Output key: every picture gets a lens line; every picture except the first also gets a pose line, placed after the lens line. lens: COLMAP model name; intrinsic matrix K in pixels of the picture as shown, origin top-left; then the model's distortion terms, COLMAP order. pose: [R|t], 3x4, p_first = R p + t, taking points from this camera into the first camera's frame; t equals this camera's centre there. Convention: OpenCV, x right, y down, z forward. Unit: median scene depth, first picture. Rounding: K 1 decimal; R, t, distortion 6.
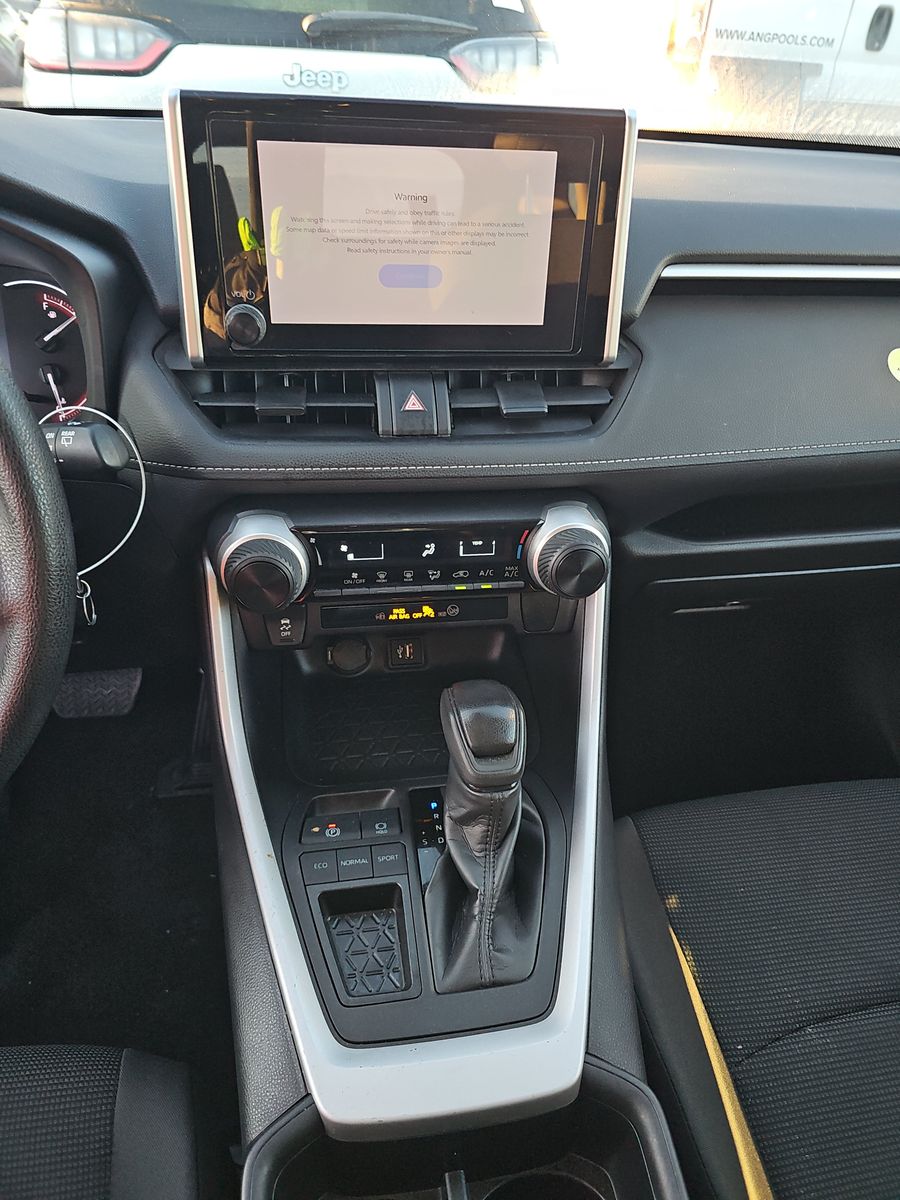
lens RADIAL K [[806.1, 0, 440.3], [0, 806.1, 606.9], [0, 0, 1]] dist [0.029407, -0.033069]
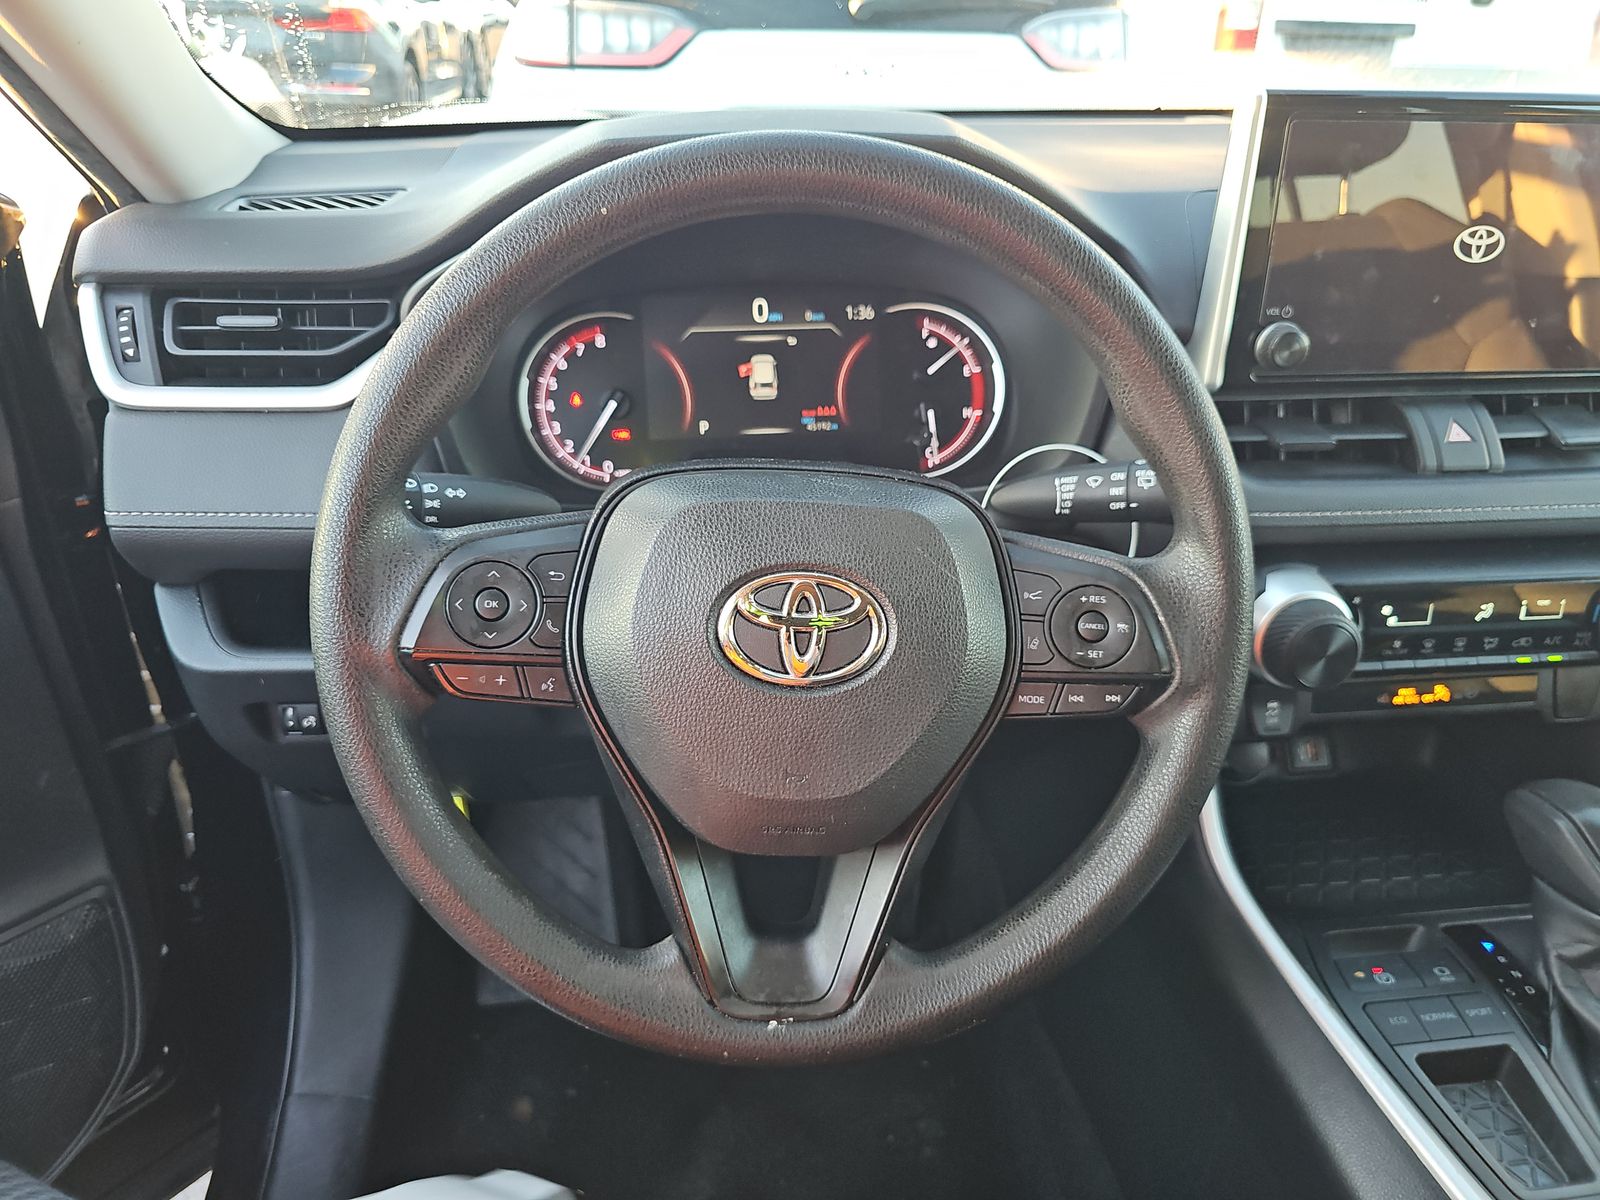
lens RADIAL K [[1074.7, 0, 803.2], [0, 1074.7, 586.8], [0, 0, 1]] dist [0.029407, -0.033069]
pose [[0.998553, -0.011422, -0.052546, -0.621181], [0.004873, 0.992380, -0.123118, 0.032381], [0.053552, 0.122684, 0.991000, -0.096792]]
